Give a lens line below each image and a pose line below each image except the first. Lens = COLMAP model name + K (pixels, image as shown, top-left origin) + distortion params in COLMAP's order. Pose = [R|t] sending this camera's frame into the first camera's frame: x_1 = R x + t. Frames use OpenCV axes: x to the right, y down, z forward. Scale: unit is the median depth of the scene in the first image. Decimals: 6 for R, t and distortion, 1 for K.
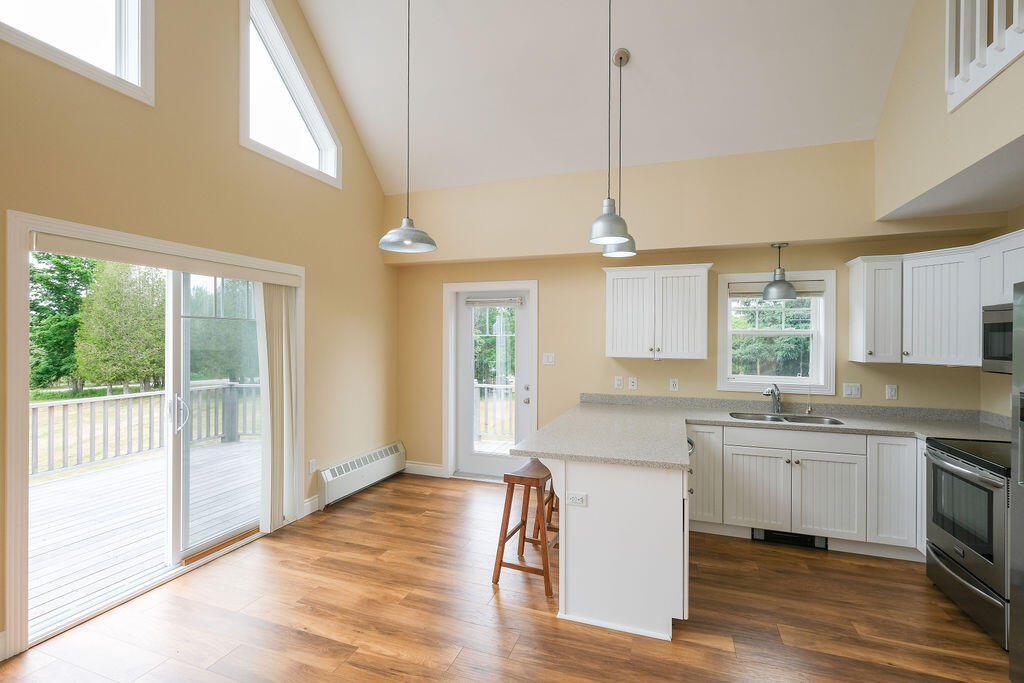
lens RADIAL K [[469.9, 0, 507.4], [0, 469.9, 337.5], [0, 0, 1]] dist [-0.002018, -0.000516]
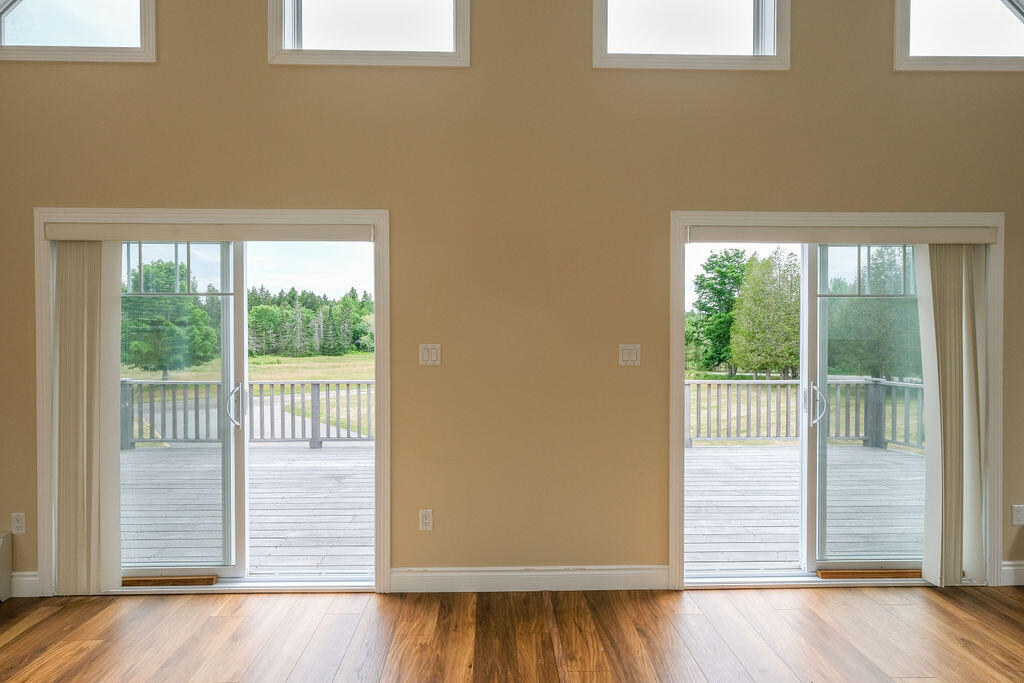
lens RADIAL K [[451.0, 0, 512.0], [0, 451.0, 341.5], [0, 0, 1]] dist [0.009744, 0.000040]
pose [[0.360189, 0.009678, -0.932829, -0.062691], [0.004469, 0.999917, 0.012100, 0.017491], [0.932869, -0.008527, 0.360116, 0.092109]]
